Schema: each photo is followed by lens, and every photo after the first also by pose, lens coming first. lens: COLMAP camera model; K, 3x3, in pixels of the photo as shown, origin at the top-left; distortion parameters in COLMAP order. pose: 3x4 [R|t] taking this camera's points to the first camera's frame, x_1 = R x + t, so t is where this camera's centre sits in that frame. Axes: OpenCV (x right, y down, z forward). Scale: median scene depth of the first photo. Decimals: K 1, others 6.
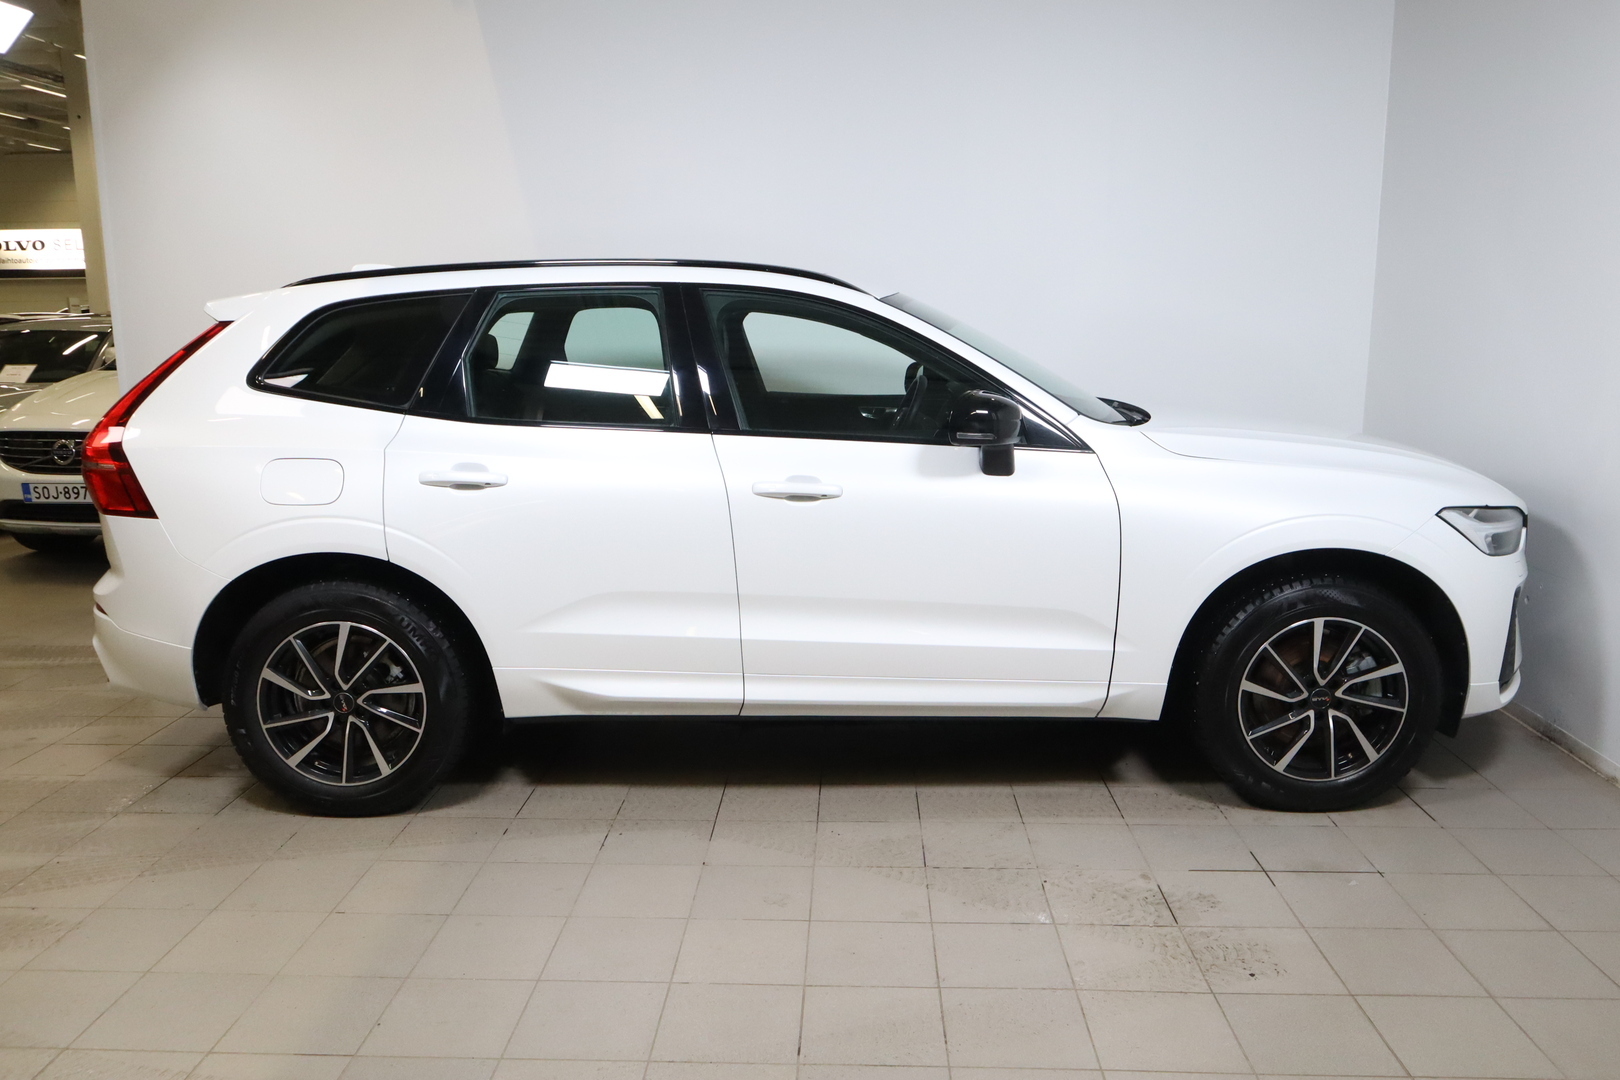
lens RADIAL K [[1338.0, 0, 810.0], [0, 1338.0, 540.0], [0, 0, 1]] dist [-0.165292, -0.001756]
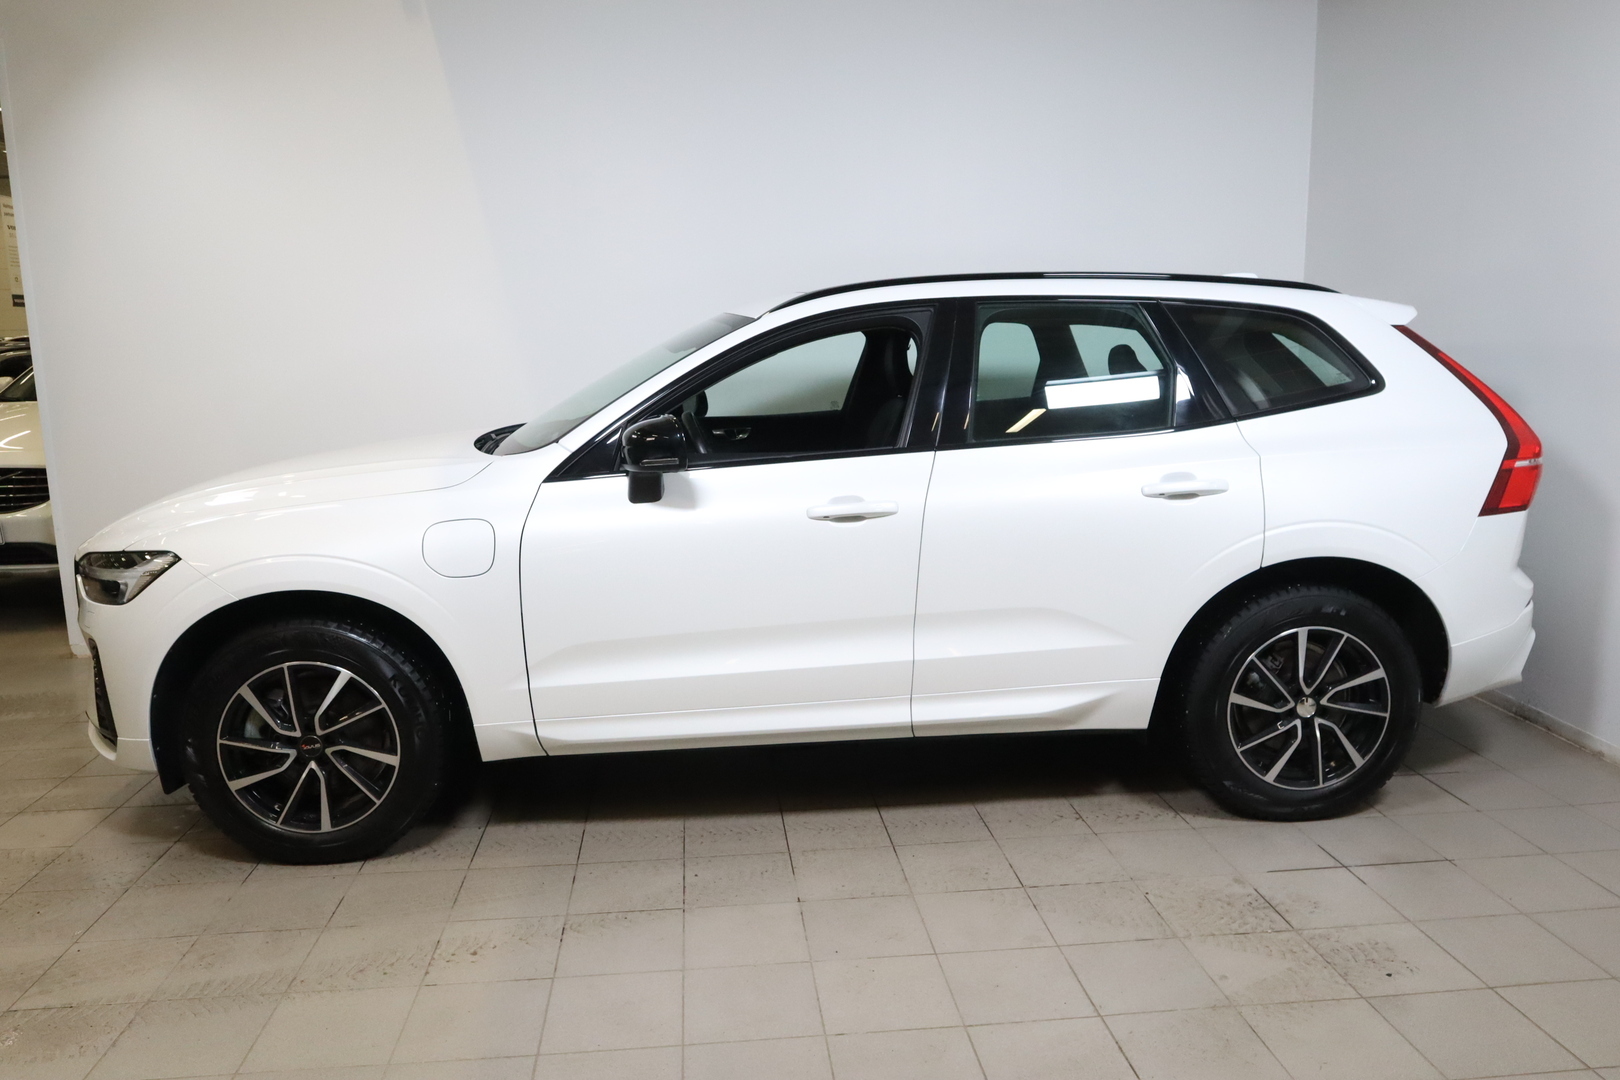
lens RADIAL K [[1372.7, 0, 810.0], [0, 1372.7, 540.0], [0, 0, 1]] dist [-0.055175, -0.118925]
pose [[0.992647, -0.026279, 0.118158, -0.110167], [0.028616, 0.999426, -0.018127, 0.000700], [-0.117614, 0.021375, 0.992829, 0.000345]]
